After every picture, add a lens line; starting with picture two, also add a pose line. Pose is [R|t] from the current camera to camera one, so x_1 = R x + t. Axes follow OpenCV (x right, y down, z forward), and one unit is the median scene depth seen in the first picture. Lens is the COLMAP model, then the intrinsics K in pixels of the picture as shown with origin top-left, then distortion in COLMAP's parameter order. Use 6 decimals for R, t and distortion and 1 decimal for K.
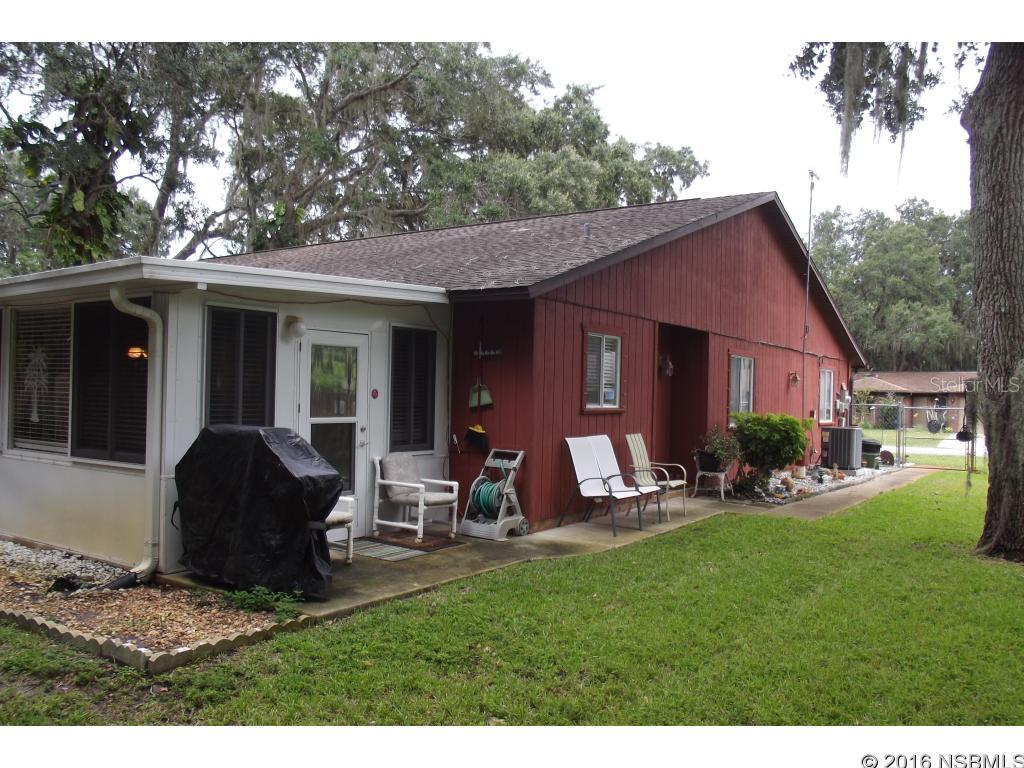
lens RADIAL K [[855.9, 0, 514.3], [0, 855.9, 390.5], [0, 0, 1]] dist [-0.073281, 0.052770]
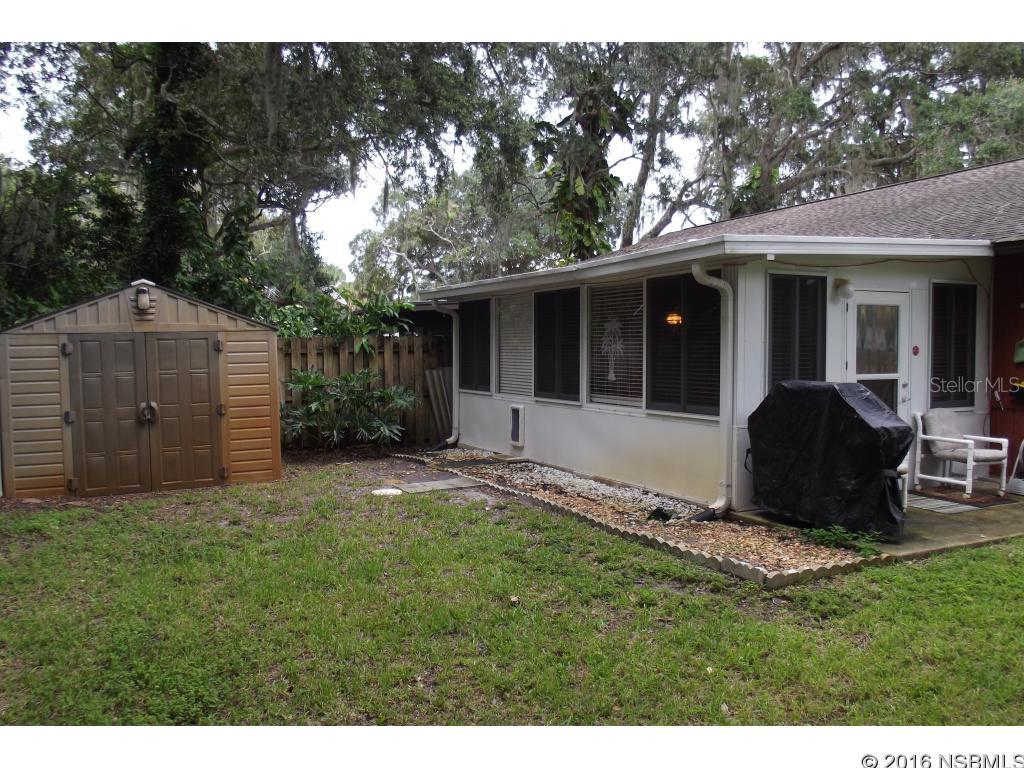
lens RADIAL K [[855.9, 0, 514.3], [0, 855.9, 390.5], [0, 0, 1]] dist [-0.073281, 0.052770]
pose [[0.867823, -0.001673, -0.496871, -0.079242], [0.024250, 0.998945, 0.038991, 0.000742], [0.496281, -0.045886, 0.866948, -0.109691]]
